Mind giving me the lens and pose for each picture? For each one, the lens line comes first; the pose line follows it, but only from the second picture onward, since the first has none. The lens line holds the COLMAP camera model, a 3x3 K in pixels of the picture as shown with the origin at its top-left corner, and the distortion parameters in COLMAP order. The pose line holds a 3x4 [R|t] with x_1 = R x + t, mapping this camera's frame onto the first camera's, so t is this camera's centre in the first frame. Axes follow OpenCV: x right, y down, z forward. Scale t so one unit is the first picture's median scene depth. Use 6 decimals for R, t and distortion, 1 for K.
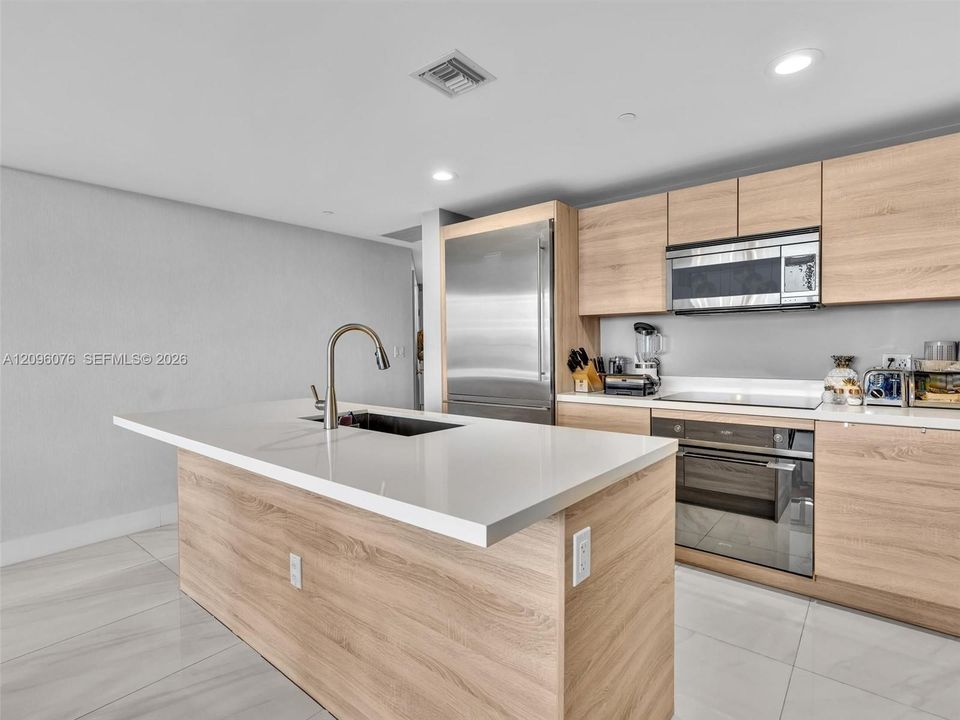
lens RADIAL K [[496.3, 0, 483.7], [0, 496.3, 362.8], [0, 0, 1]] dist [0.000567, 0.001544]
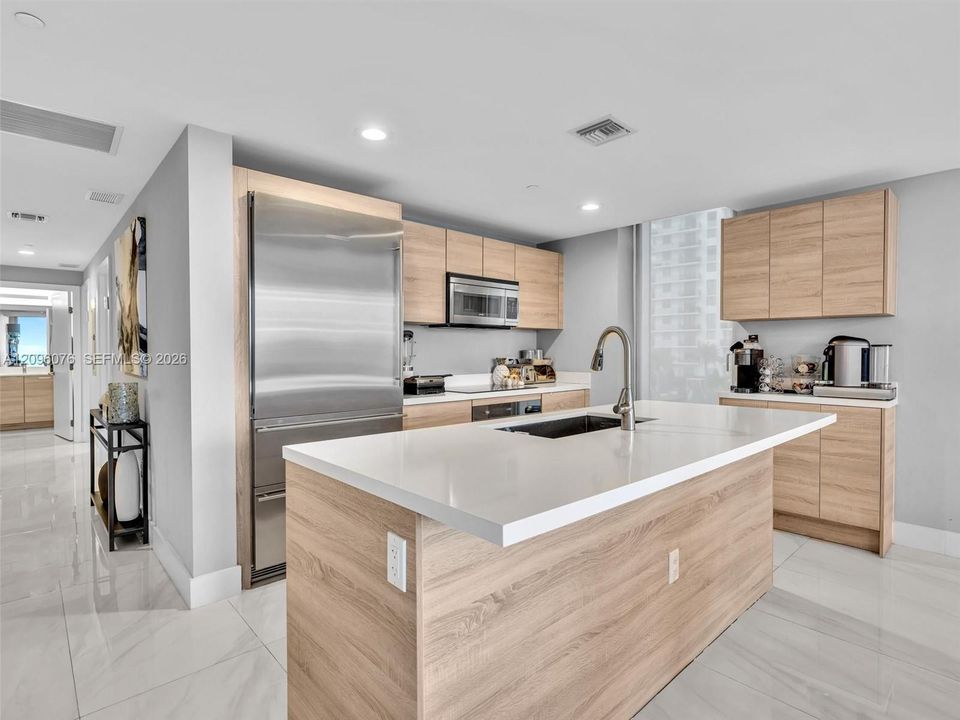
lens RADIAL K [[496.3, 0, 480.8], [0, 496.3, 359.1], [0, 0, 1]] dist [0.000567, 0.001544]
pose [[0.130051, -0.008433, 0.991471, -0.990048], [0.029888, 0.999543, 0.004581, -0.019751], [-0.991057, 0.029038, 0.130244, 0.863566]]
